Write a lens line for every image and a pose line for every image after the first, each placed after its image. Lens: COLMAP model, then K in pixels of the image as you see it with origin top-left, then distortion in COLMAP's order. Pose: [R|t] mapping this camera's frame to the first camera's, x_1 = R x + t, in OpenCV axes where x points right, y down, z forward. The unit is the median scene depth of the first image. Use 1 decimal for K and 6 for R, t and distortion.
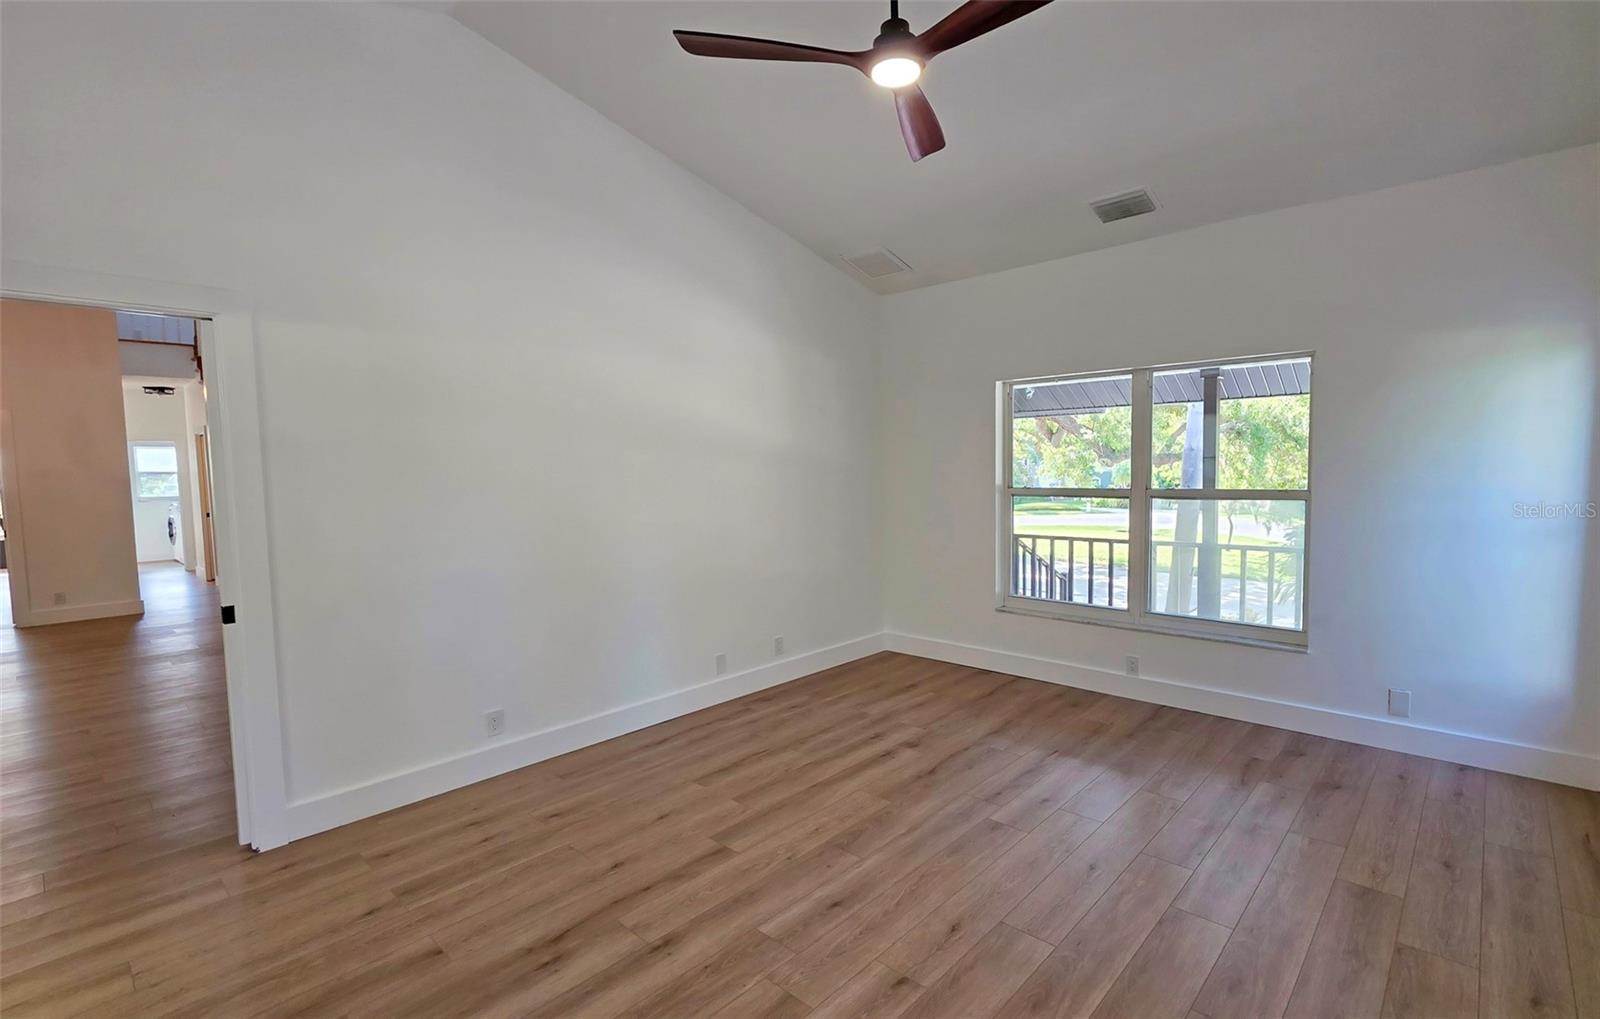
lens RADIAL K [[747.2, 0, 855.7], [0, 747.2, 507.8], [0, 0, 1]] dist [-0.001247, 0.000165]
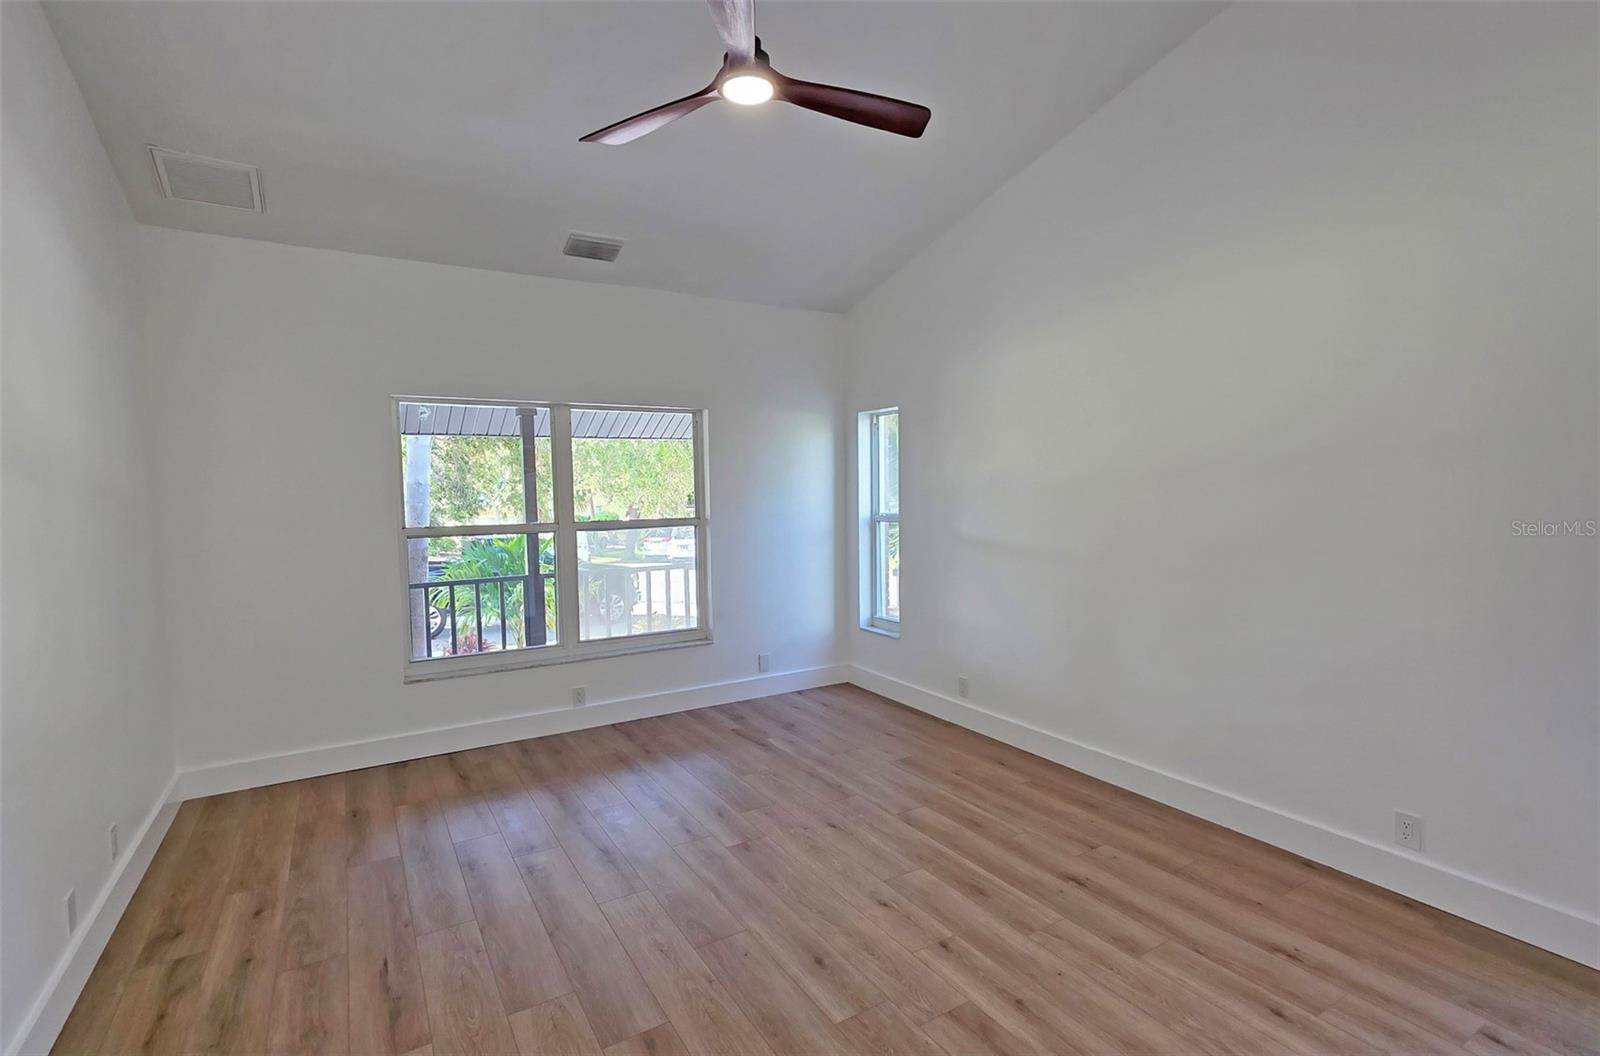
lens RADIAL K [[779.2, 0, 787.6], [0, 779.2, 518.4], [0, 0, 1]] dist [0.002103, -0.001850]
pose [[0.275836, -0.027258, 0.960818, -0.603901], [0.062644, 0.997982, 0.010328, -0.024398], [-0.959161, 0.057341, 0.276987, 0.458591]]
